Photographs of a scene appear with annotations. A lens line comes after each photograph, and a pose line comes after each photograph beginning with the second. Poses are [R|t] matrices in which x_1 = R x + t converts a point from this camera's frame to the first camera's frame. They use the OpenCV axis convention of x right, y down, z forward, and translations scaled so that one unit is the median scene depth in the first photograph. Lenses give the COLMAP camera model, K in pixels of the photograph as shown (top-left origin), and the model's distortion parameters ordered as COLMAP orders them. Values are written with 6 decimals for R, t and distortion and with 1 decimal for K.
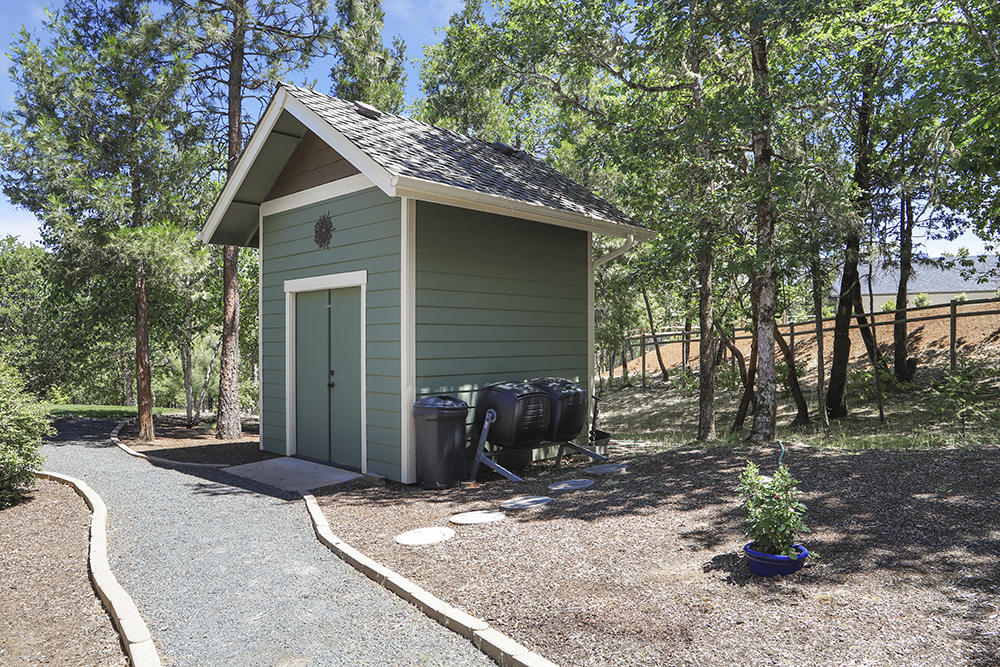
lens RADIAL K [[698.6, 0, 500.0], [0, 698.6, 333.5], [0, 0, 1]] dist [-0.113538, 0.088582]
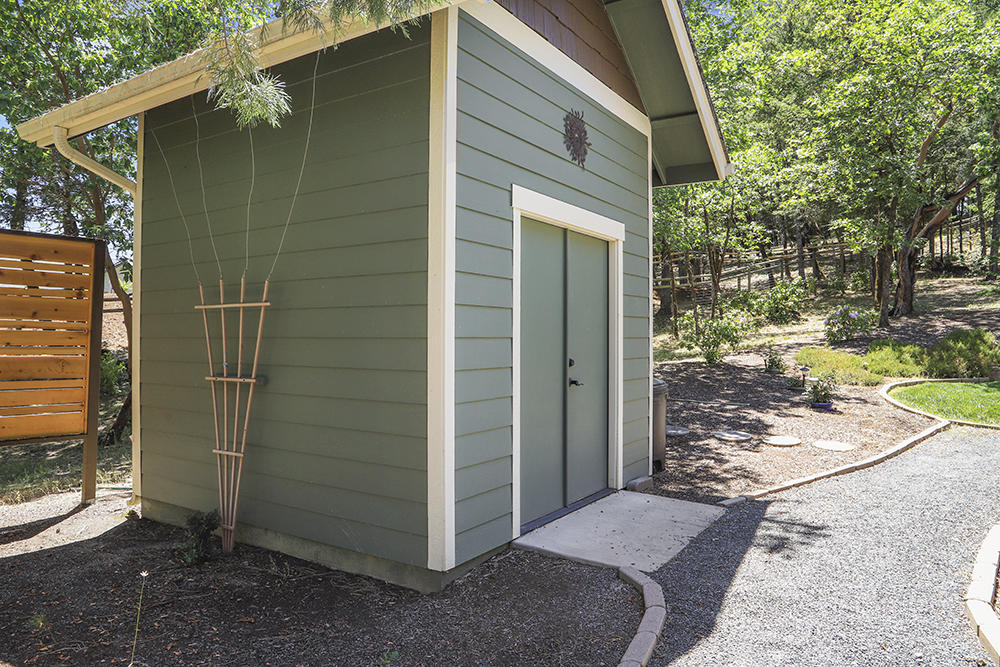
lens RADIAL K [[698.6, 0, 500.0], [0, 698.6, 333.5], [0, 0, 1]] dist [-0.113538, 0.088582]
pose [[-0.197198, 0.009352, 0.980319, -0.851322], [-0.006084, 0.999924, -0.010763, 0.037223], [-0.980345, -0.008087, -0.197126, 1.186128]]
